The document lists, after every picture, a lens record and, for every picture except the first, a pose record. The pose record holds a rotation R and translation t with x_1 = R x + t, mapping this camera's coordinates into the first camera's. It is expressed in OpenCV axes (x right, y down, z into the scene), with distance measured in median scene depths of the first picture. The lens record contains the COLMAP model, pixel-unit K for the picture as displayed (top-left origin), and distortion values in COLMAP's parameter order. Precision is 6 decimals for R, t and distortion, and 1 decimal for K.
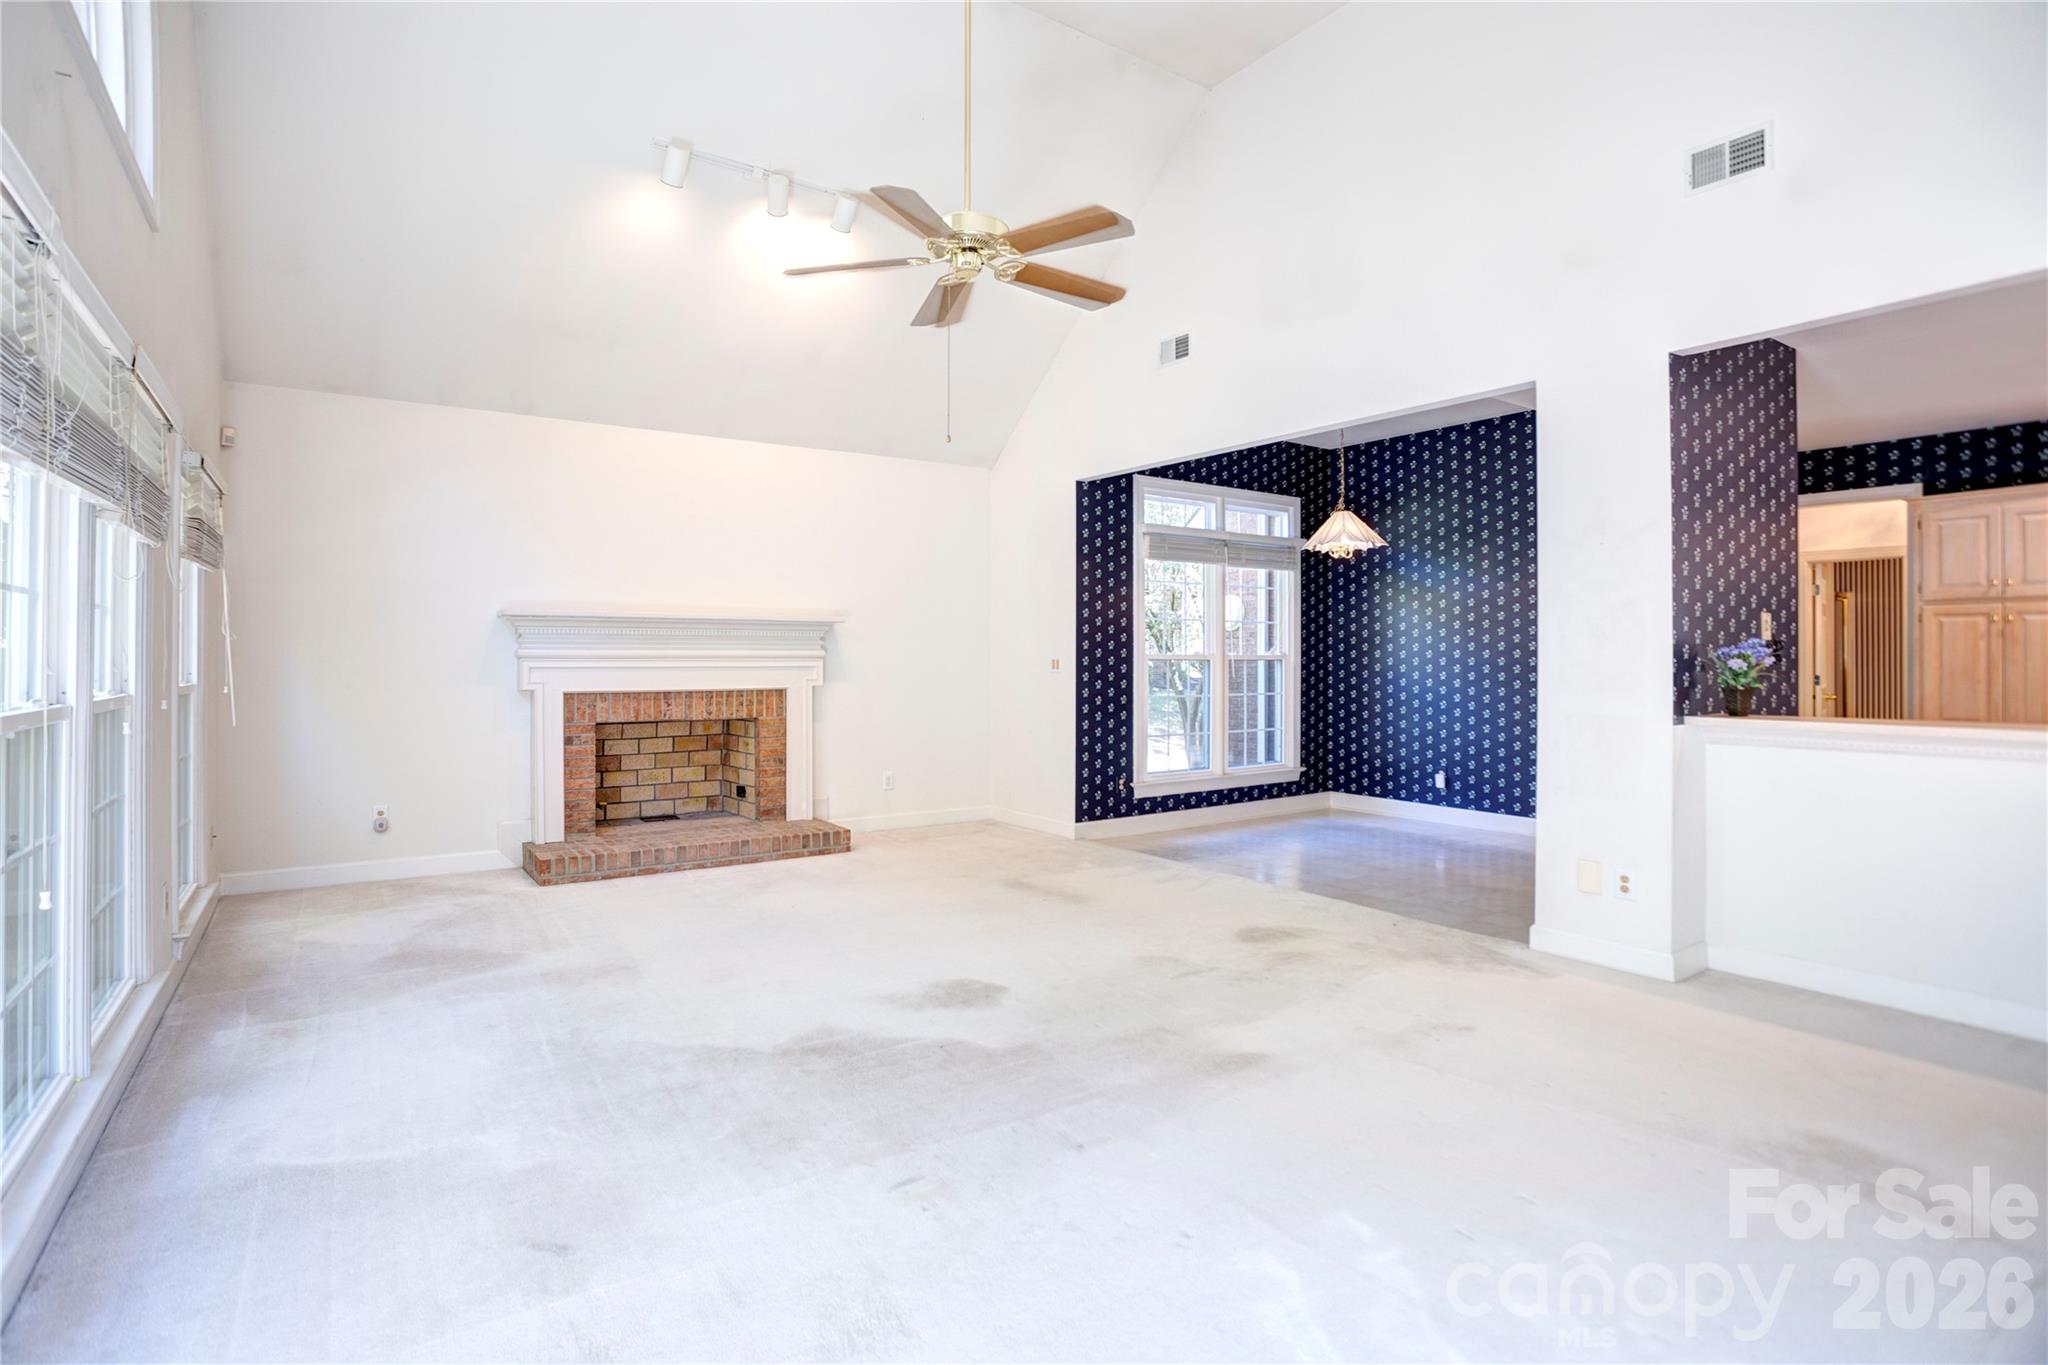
lens RADIAL K [[1018.8, 0, 975.9], [0, 1018.8, 631.8], [0, 0, 1]] dist [-0.076419, 0.036005]
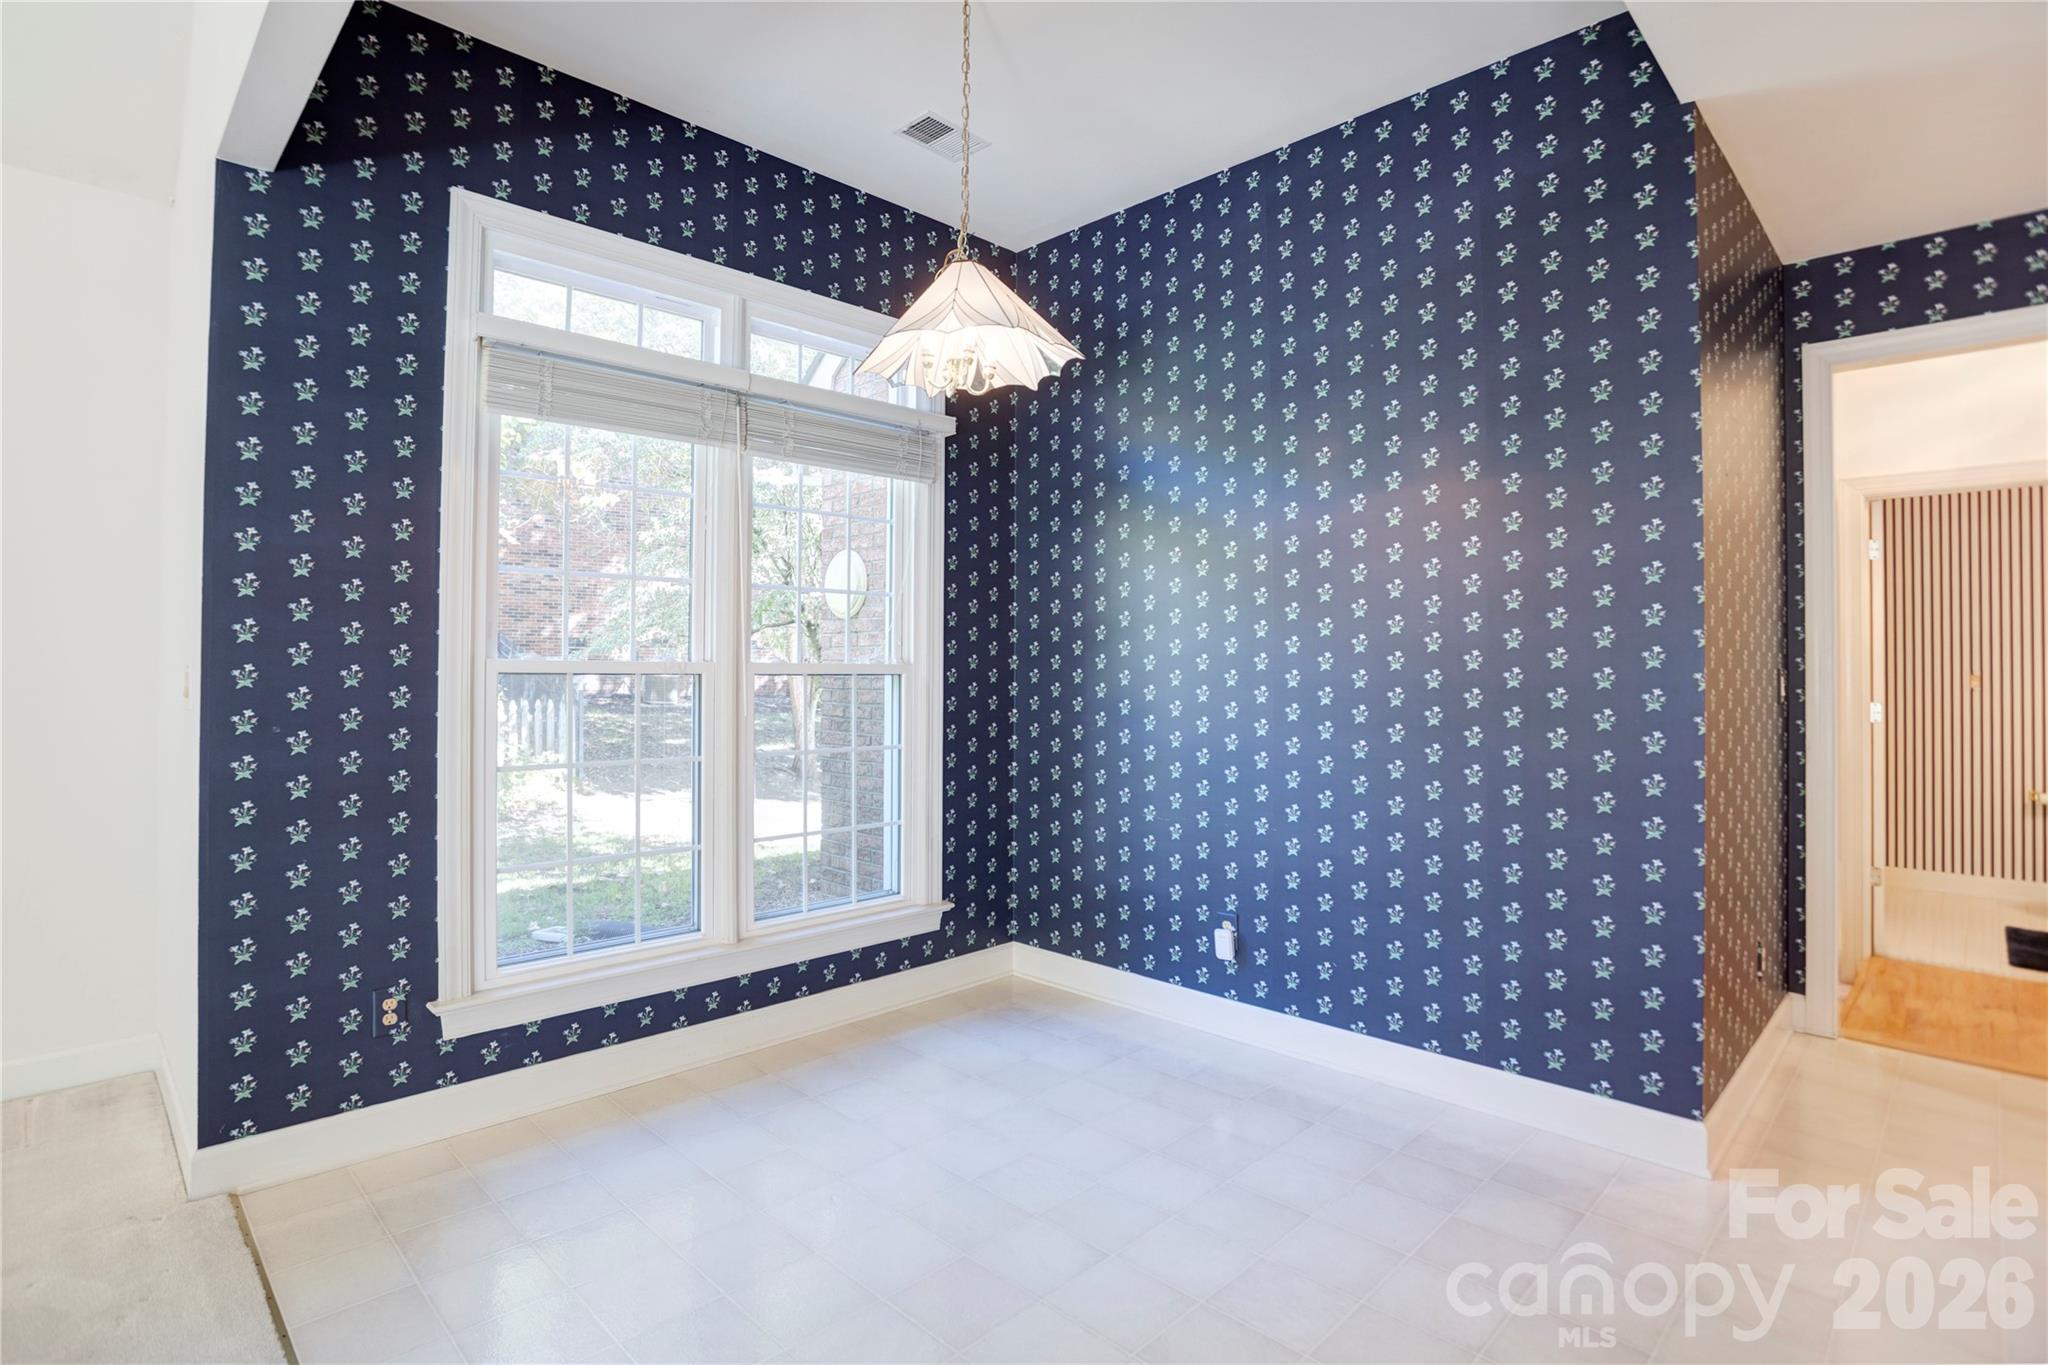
lens RADIAL K [[1018.8, 0, 975.9], [0, 1018.8, 631.8], [0, 0, 1]] dist [-0.076419, 0.036005]
pose [[0.984139, 0.007461, 0.177243, 0.272226], [-0.005382, 0.999911, -0.012204, 0.014676], [-0.177318, 0.011056, 0.984091, 0.573445]]
